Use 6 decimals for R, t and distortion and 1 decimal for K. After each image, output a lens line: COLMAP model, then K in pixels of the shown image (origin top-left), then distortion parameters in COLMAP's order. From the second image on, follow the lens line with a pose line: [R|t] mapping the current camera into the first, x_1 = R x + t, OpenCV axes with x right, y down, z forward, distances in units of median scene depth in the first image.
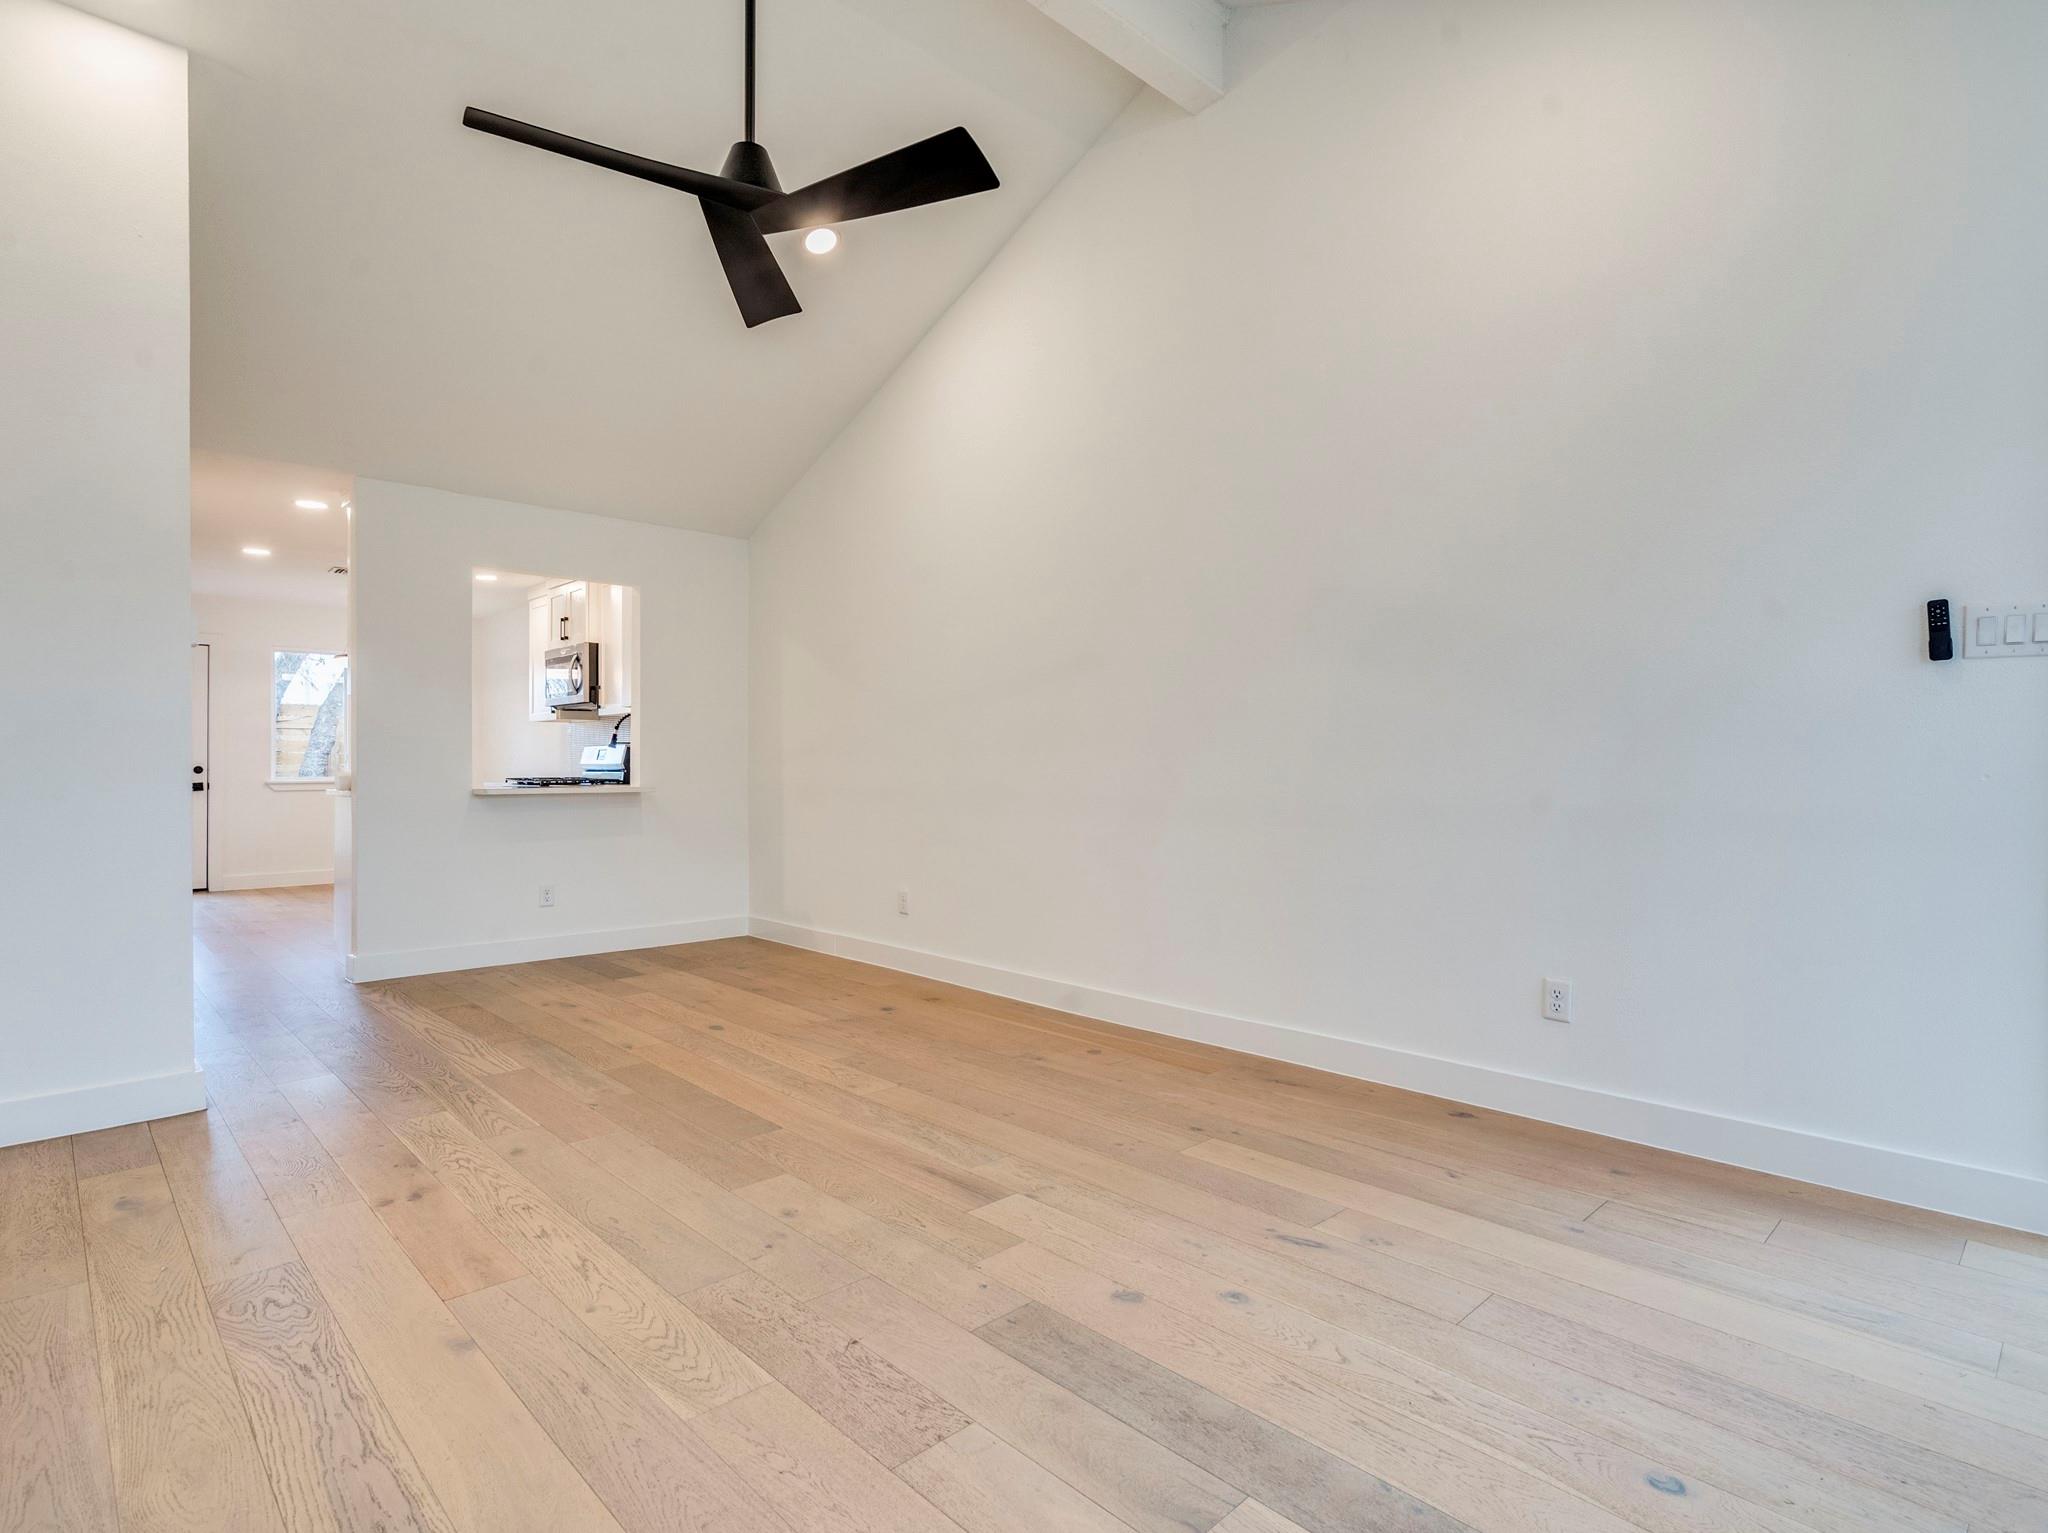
lens RADIAL K [[1048.8, 0, 1020.2], [0, 1048.8, 757.6], [0, 0, 1]] dist [-0.007768, 0.000255]
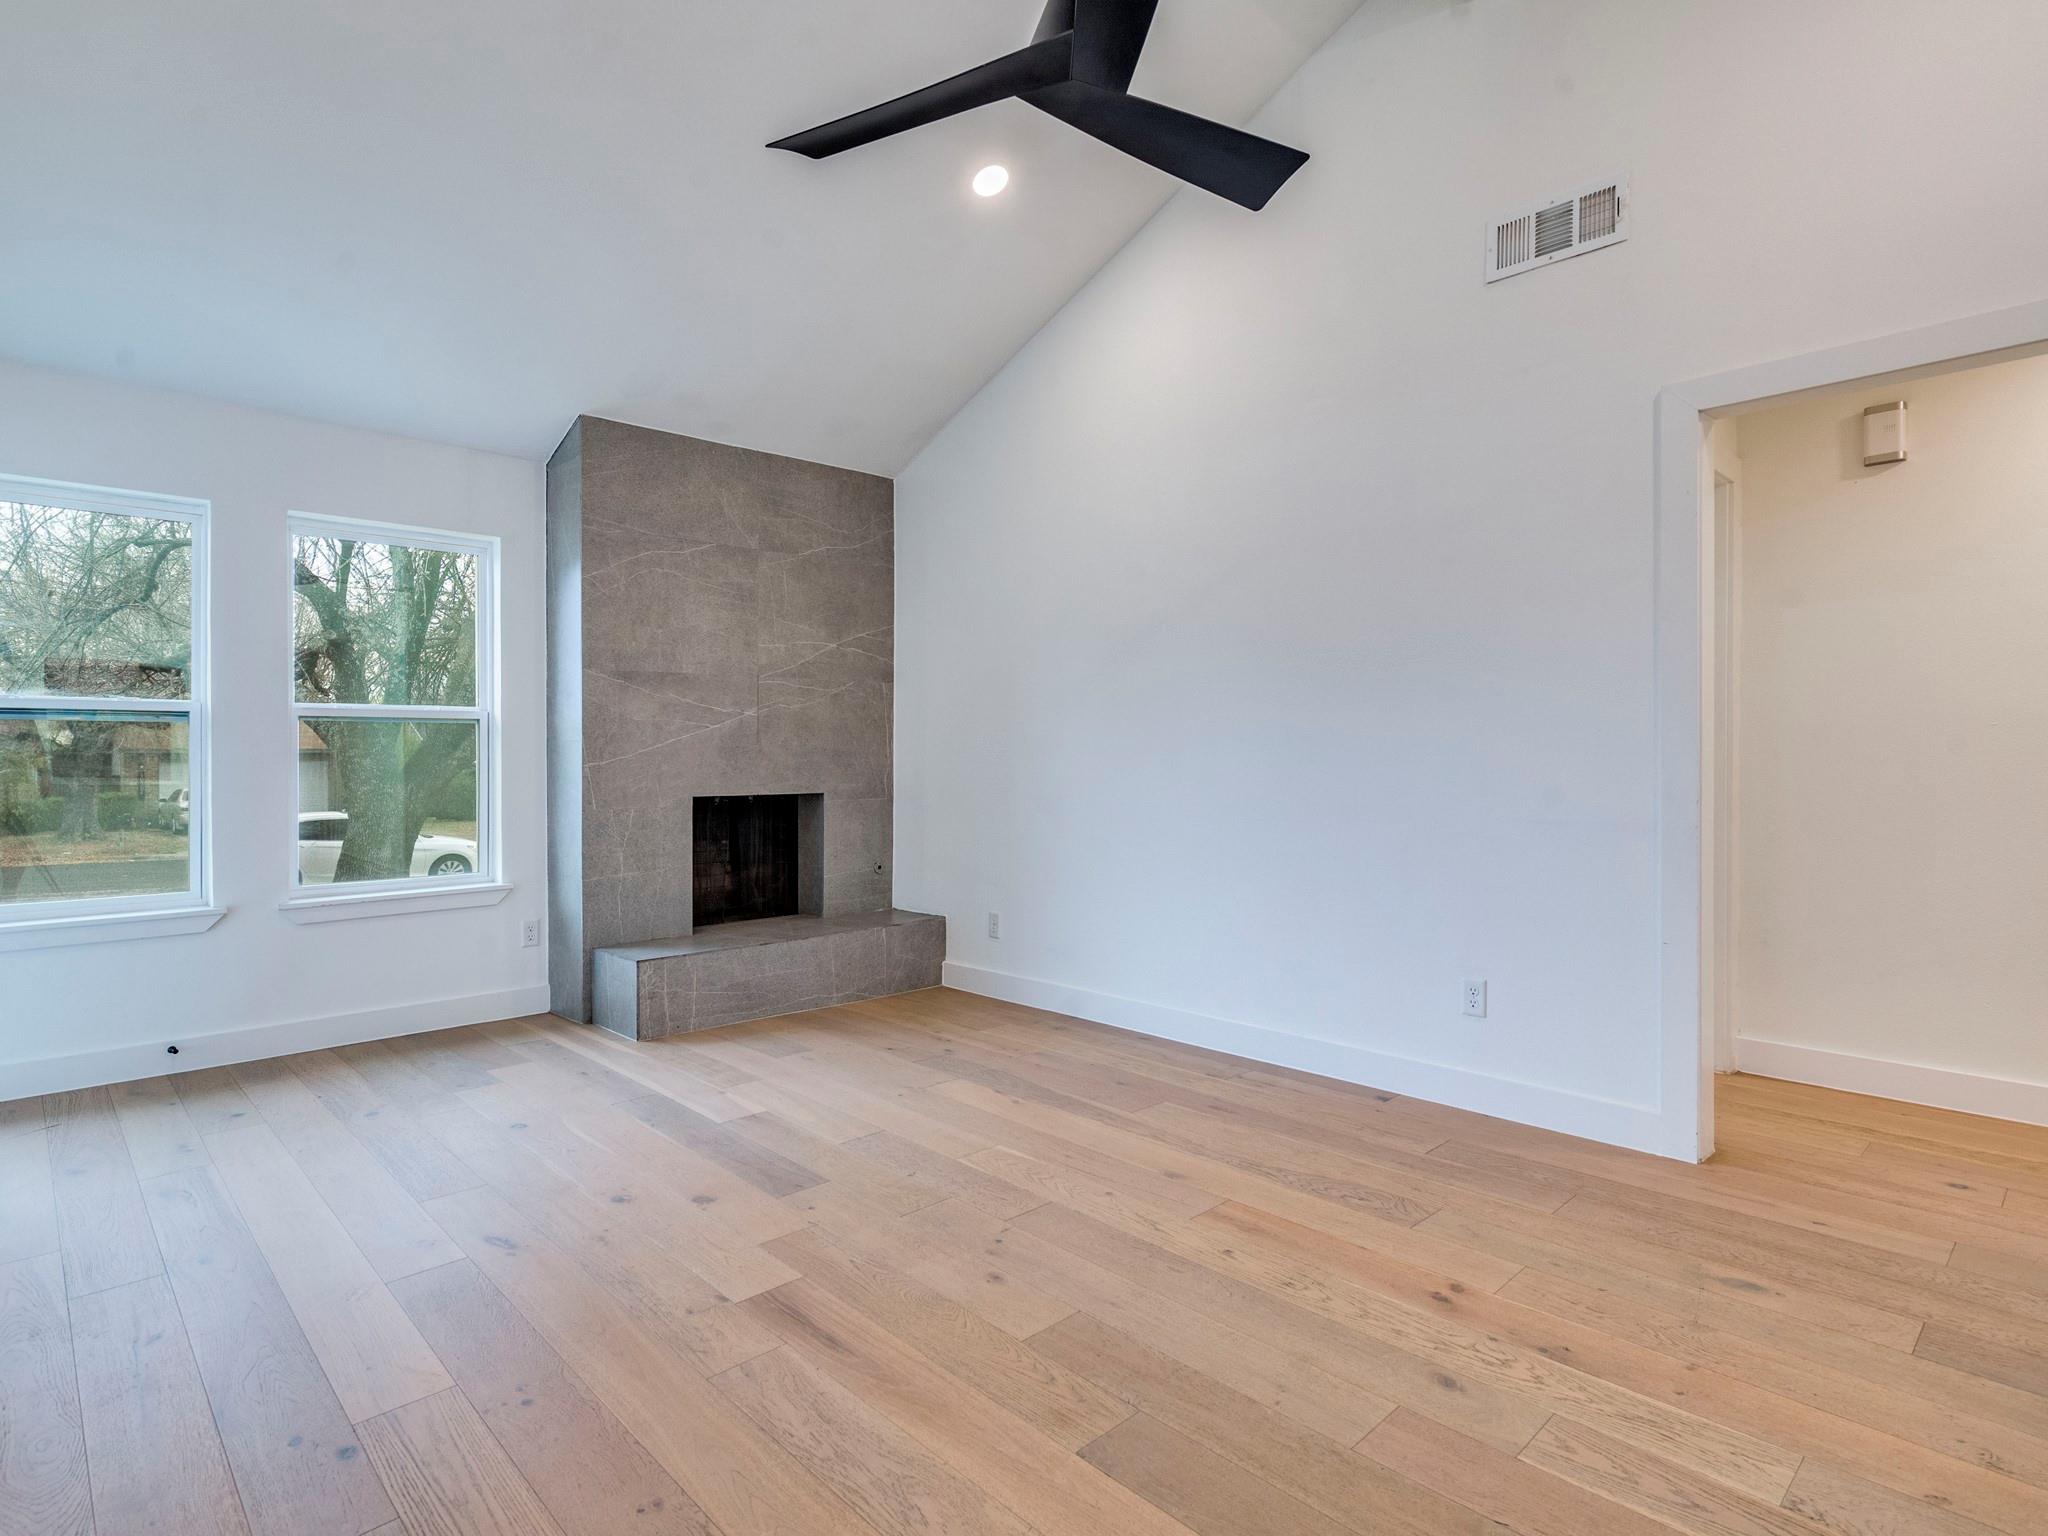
lens RADIAL K [[1073.9, 0, 1016.2], [0, 1073.9, 755.0], [0, 0, 1]] dist [-0.005769, 0.002153]
pose [[-0.999962, 0.007065, 0.005199, -0.224279], [0.007020, 0.999939, -0.008552, -0.018309], [-0.005259, -0.008515, -0.999950, 1.767761]]
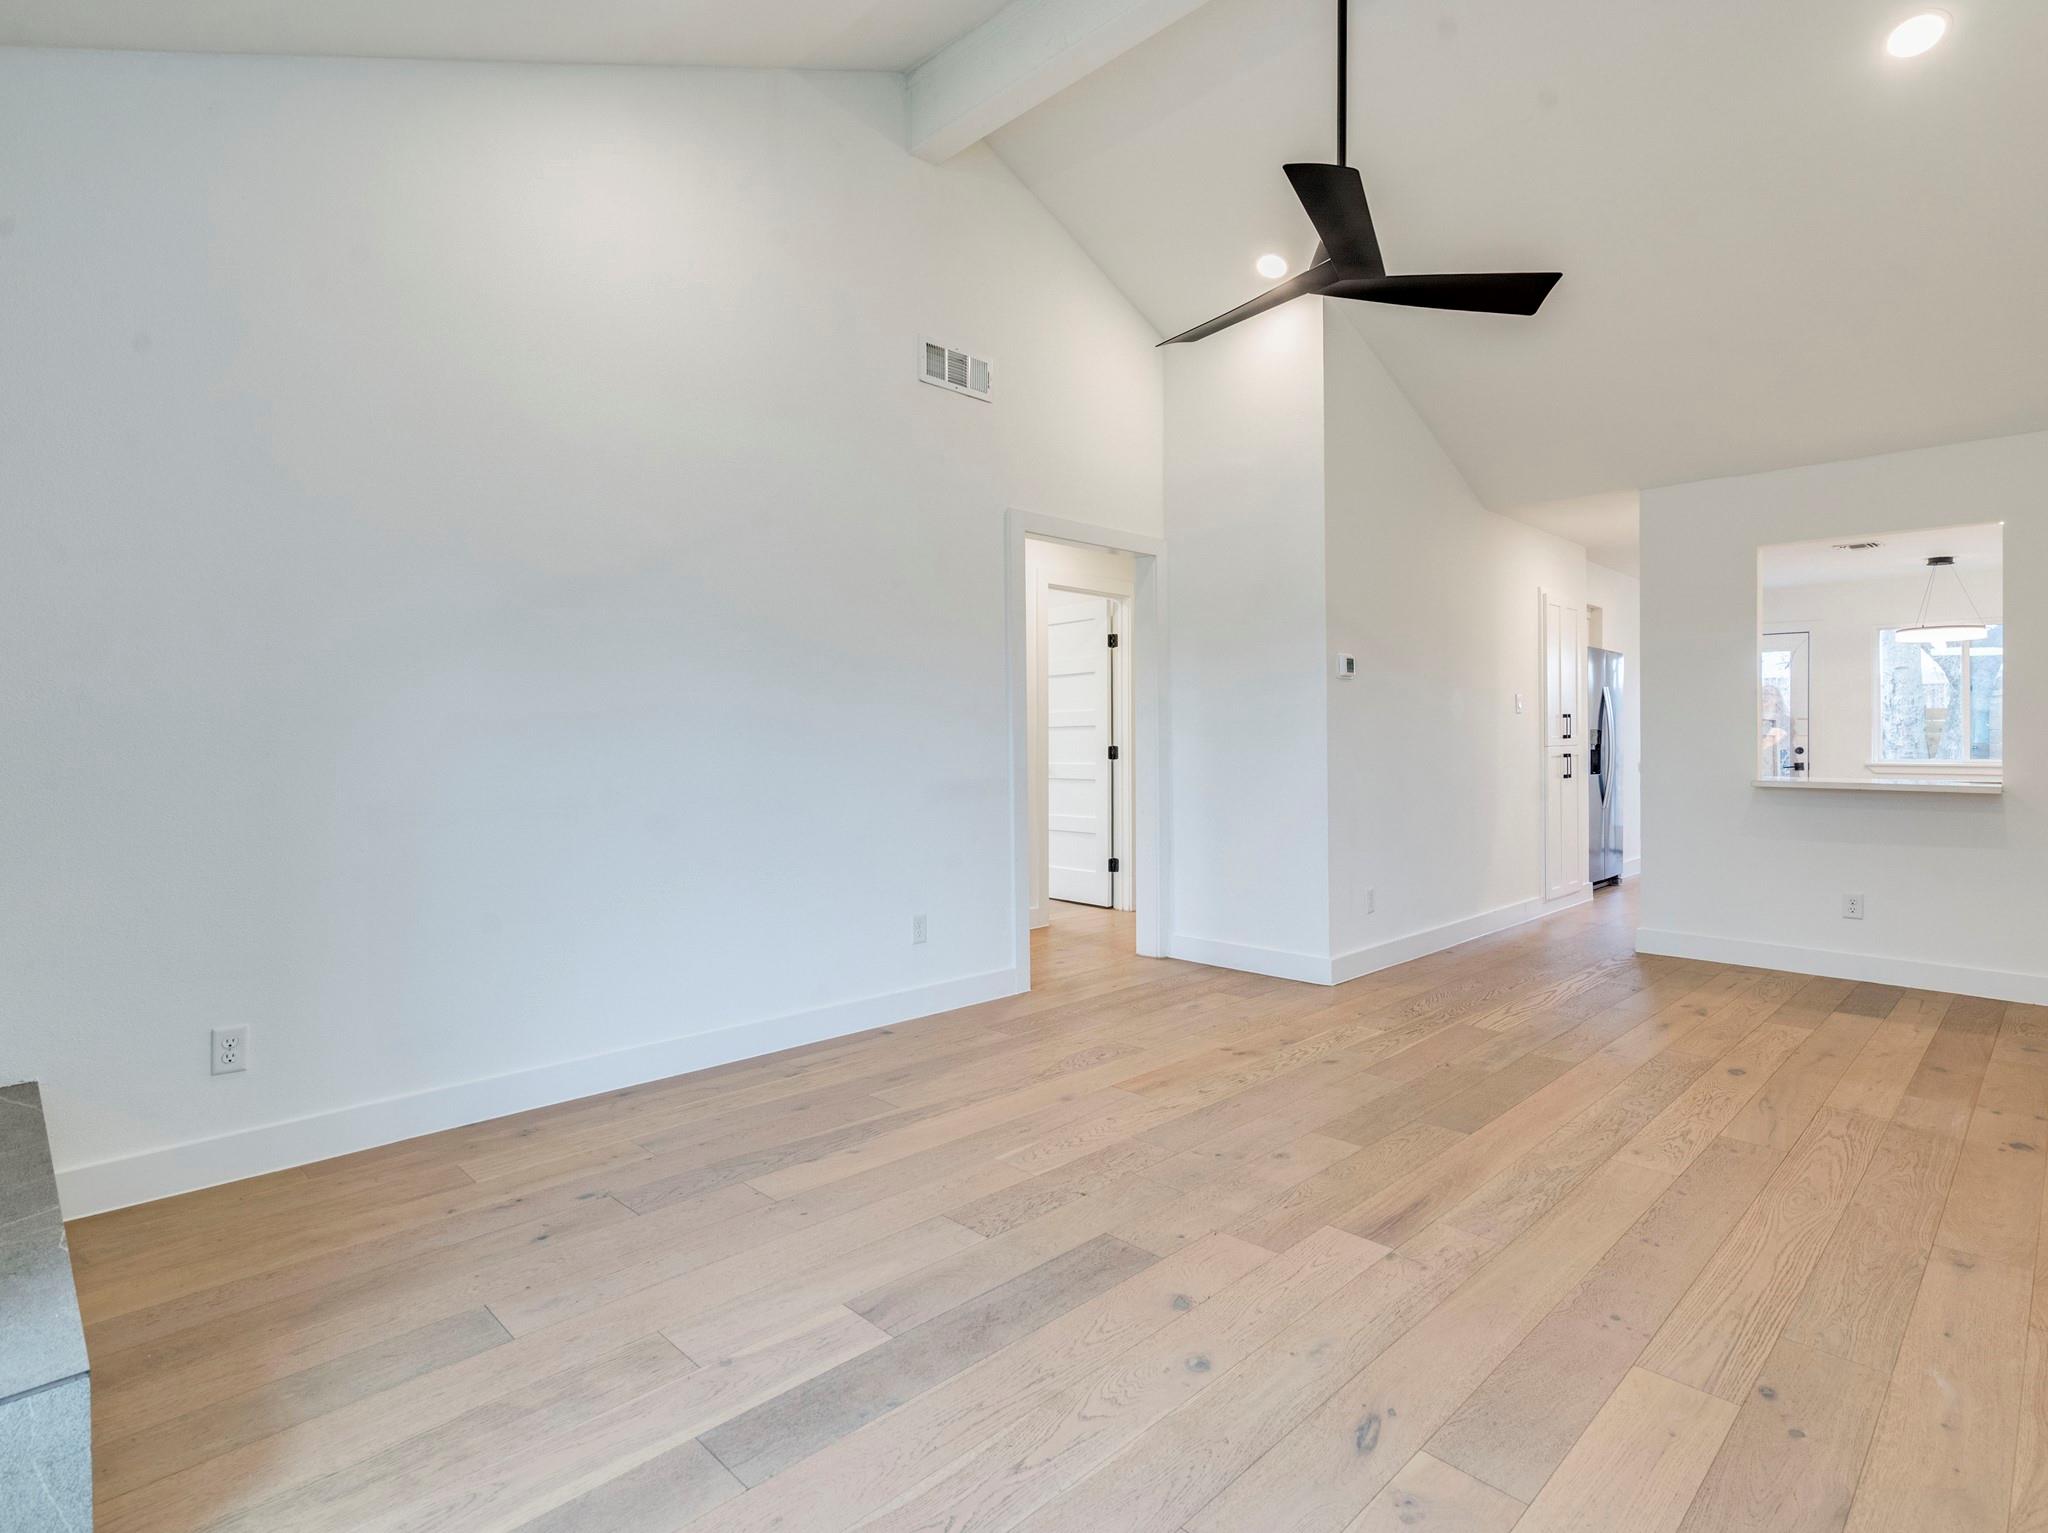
lens RADIAL K [[1048.8, 0, 1020.2], [0, 1048.8, 757.6], [0, 0, 1]] dist [-0.007768, 0.000255]
pose [[0.013431, 0.018589, -0.999737, 0.845220], [0.010399, 0.999771, 0.018729, -0.030373], [0.999856, -0.010648, 0.013234, 0.630635]]
